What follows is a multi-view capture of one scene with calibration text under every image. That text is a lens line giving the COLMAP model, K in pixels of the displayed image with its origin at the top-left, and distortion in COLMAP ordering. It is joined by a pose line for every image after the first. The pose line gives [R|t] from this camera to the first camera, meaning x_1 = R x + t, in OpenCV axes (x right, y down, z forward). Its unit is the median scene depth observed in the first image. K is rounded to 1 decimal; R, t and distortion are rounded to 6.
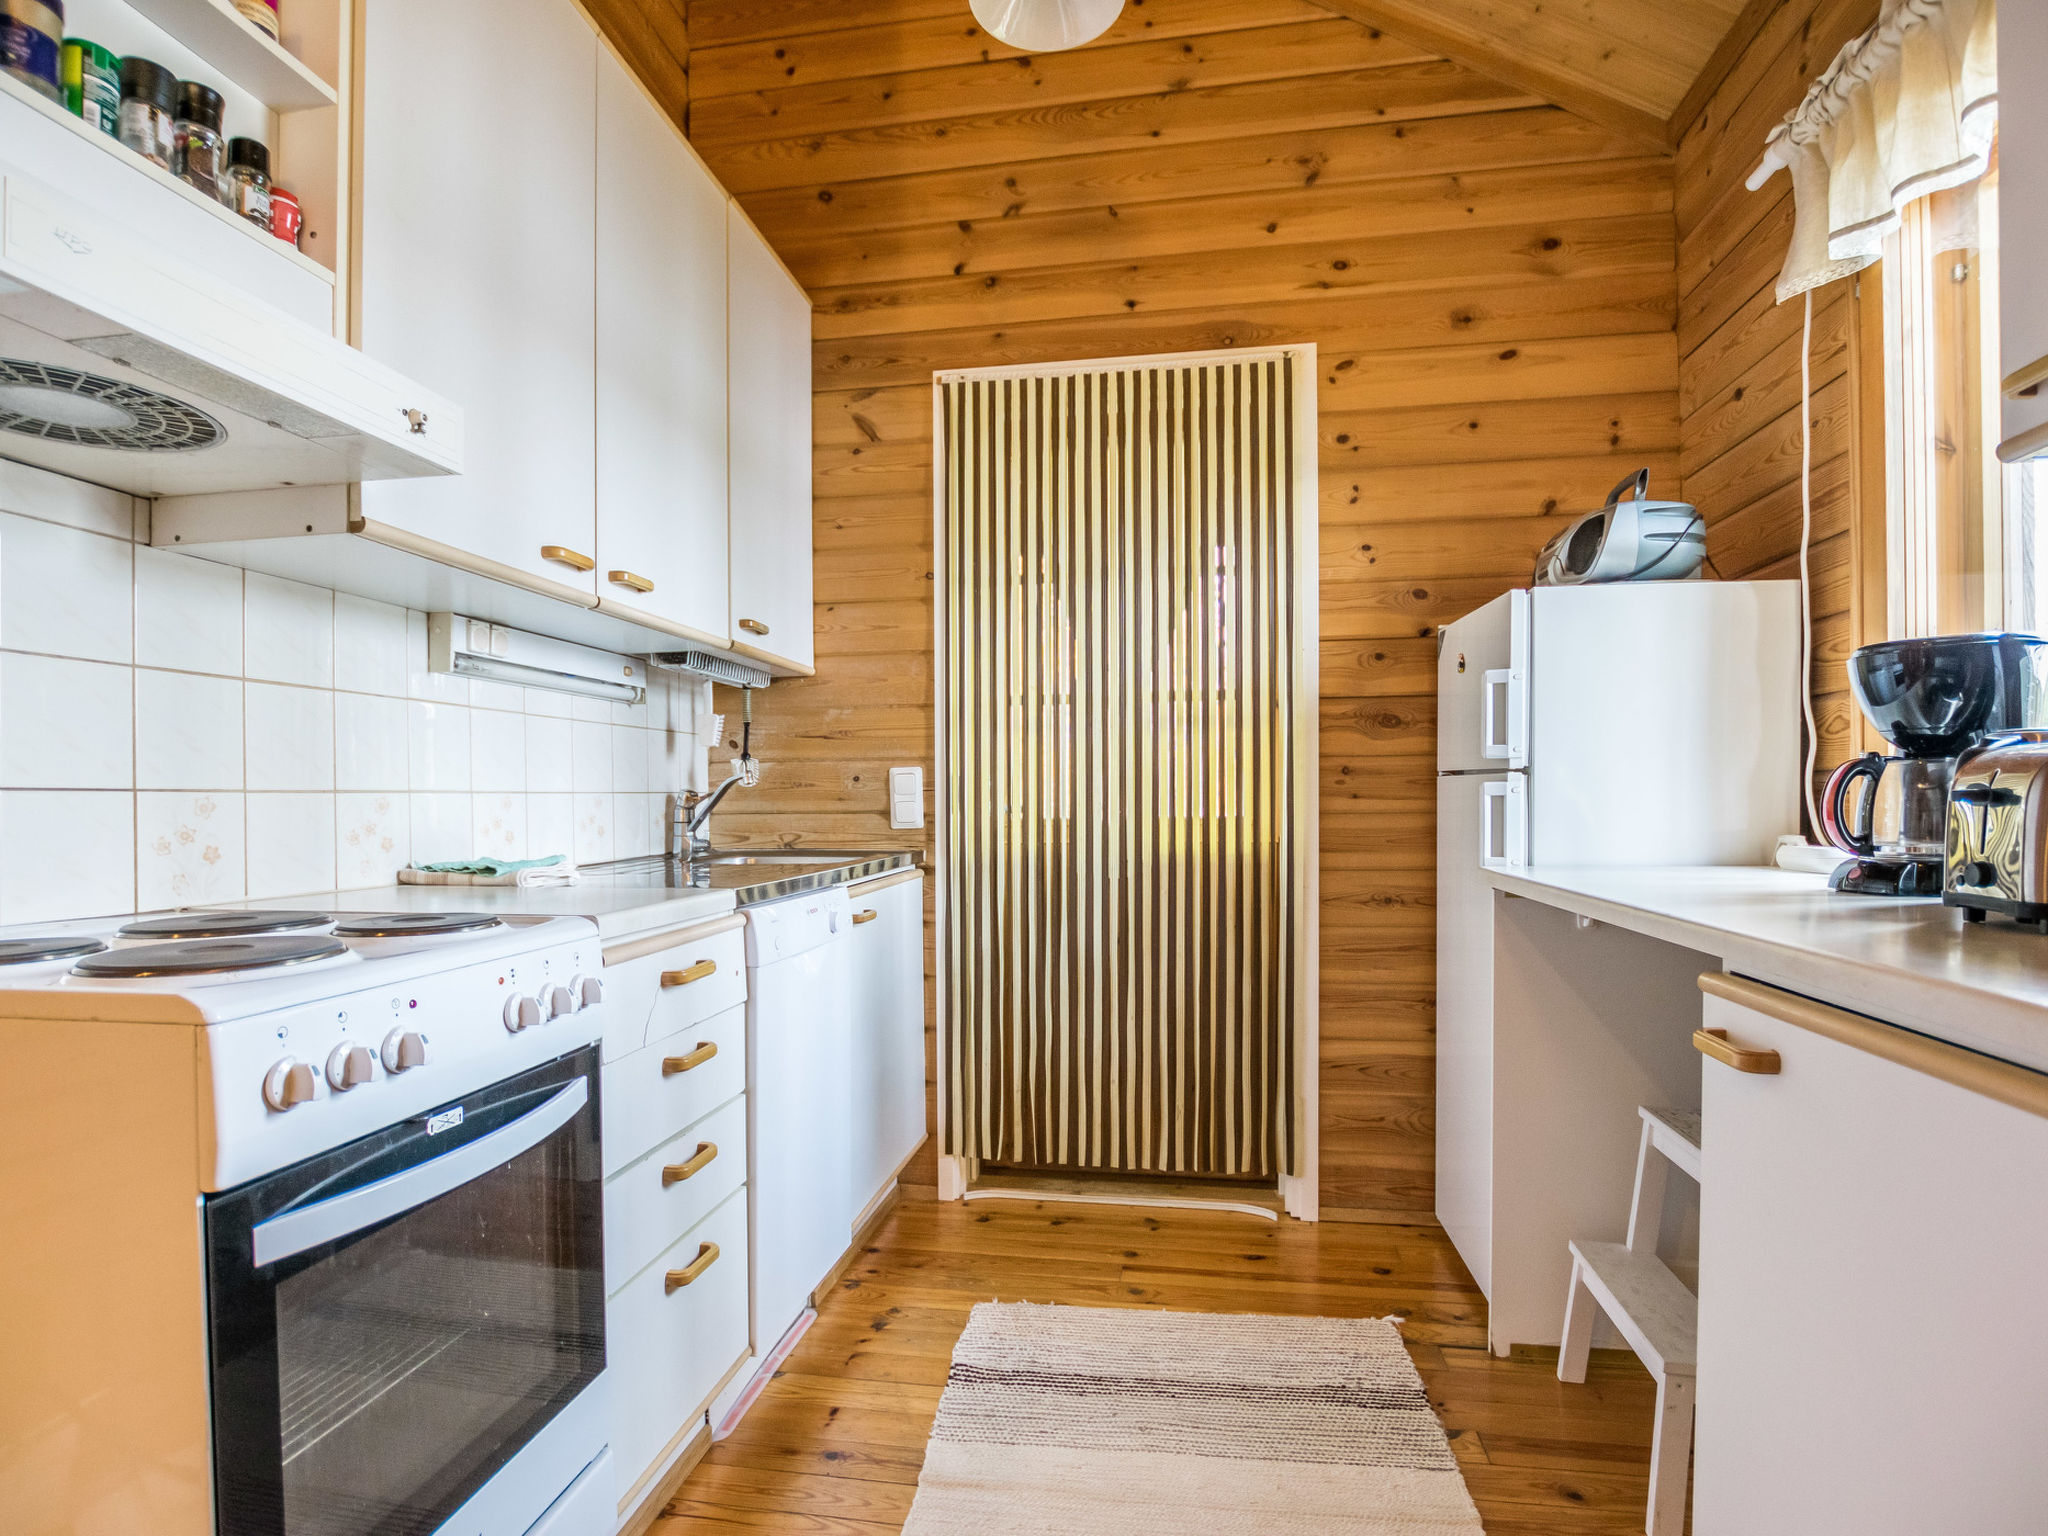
lens RADIAL K [[1056.4, 0, 1020.9], [0, 1056.4, 822.4], [0, 0, 1]] dist [-0.026675, -0.000427]
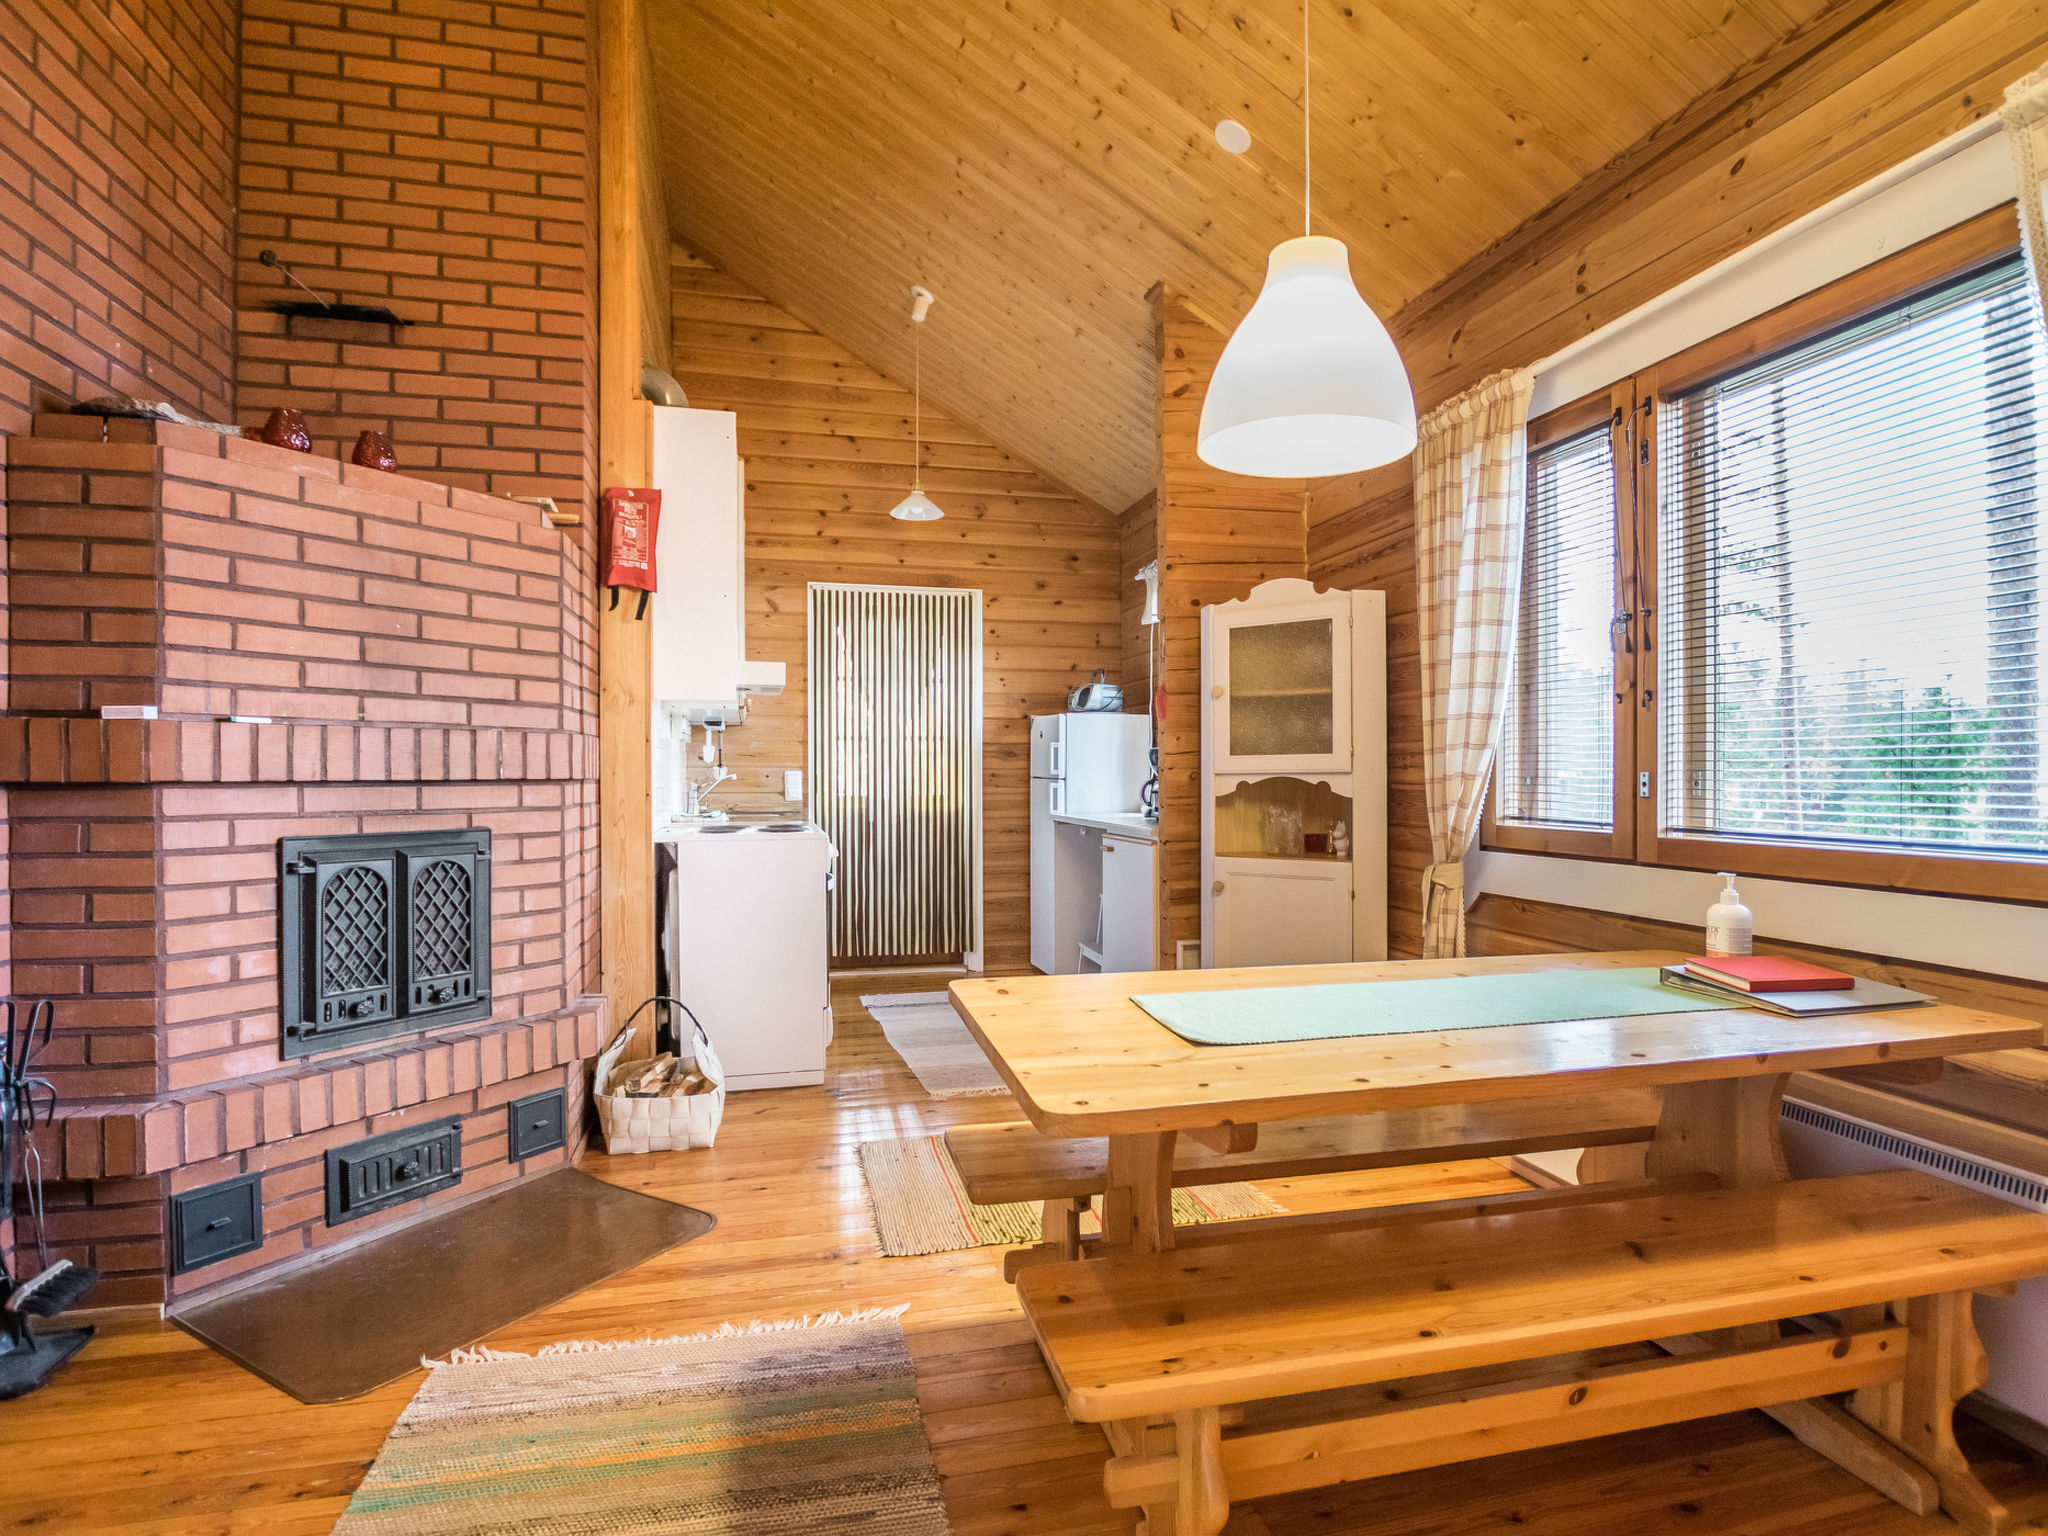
lens RADIAL K [[1014.5, 0, 1014.9], [0, 1014.5, 760.3], [0, 0, 1]] dist [-0.026044, -0.000940]
pose [[0.921535, 0.013915, 0.388047, -0.508155], [0.000372, 0.999326, -0.036718, -0.000227], [-0.388296, 0.033981, 0.920908, -1.060875]]
